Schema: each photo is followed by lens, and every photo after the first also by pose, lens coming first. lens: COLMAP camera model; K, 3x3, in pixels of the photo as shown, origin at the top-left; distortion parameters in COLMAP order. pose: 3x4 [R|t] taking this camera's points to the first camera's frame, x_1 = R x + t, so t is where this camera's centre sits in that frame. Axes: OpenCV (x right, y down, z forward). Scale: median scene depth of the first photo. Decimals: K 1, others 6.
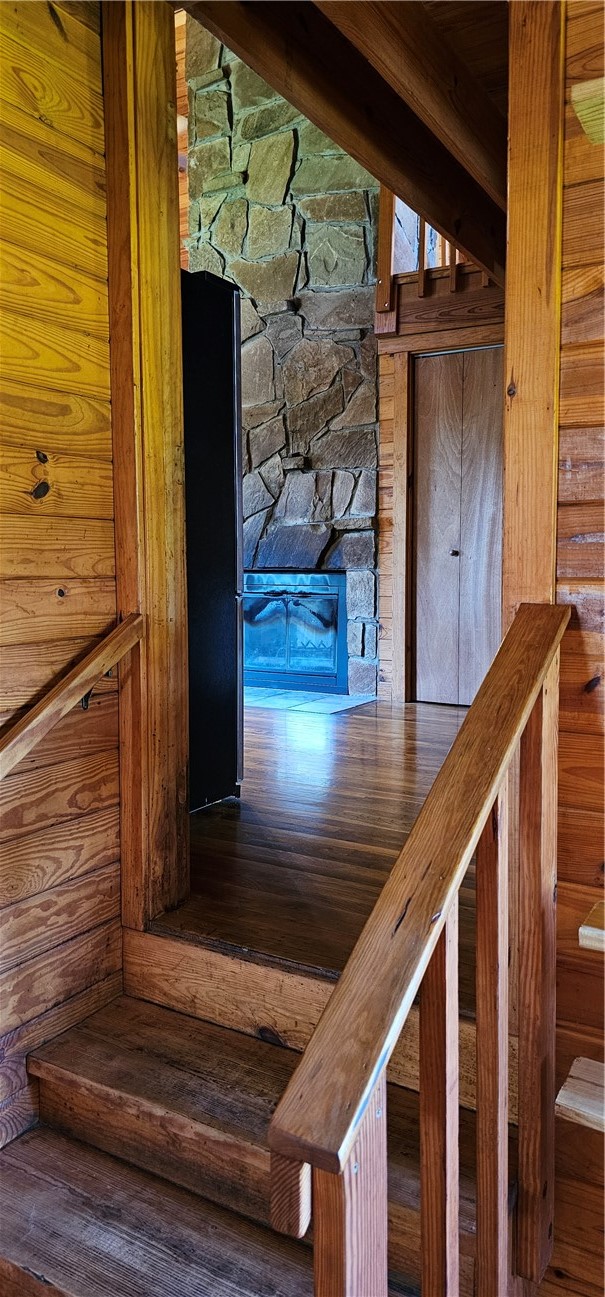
lens RADIAL K [[880.2, 0, 319.0], [0, 880.2, 645.3], [0, 0, 1]] dist [0.156107, -0.196151]
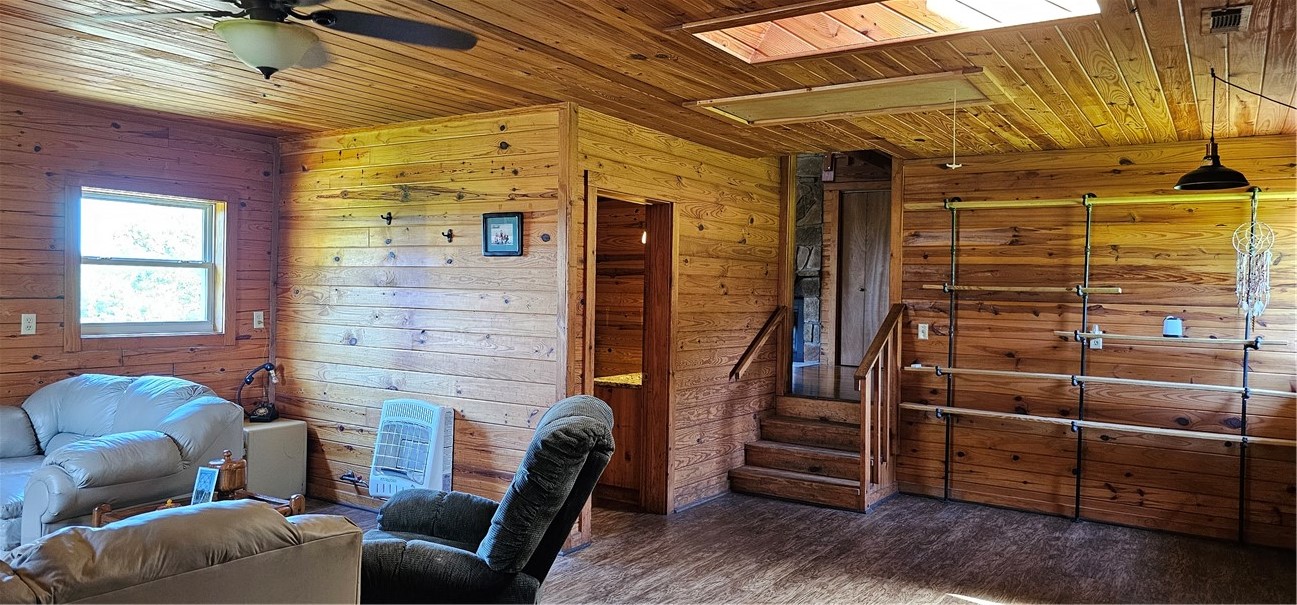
lens RADIAL K [[880.2, 0, 656.4], [0, 880.2, 318.1], [0, 0, 1]] dist [0.156107, -0.196151]
pose [[0.998760, 0.024623, -0.043260, -0.216503], [-0.027344, 0.997609, -0.063469, 0.096728], [0.041593, 0.064573, 0.997046, -0.986243]]
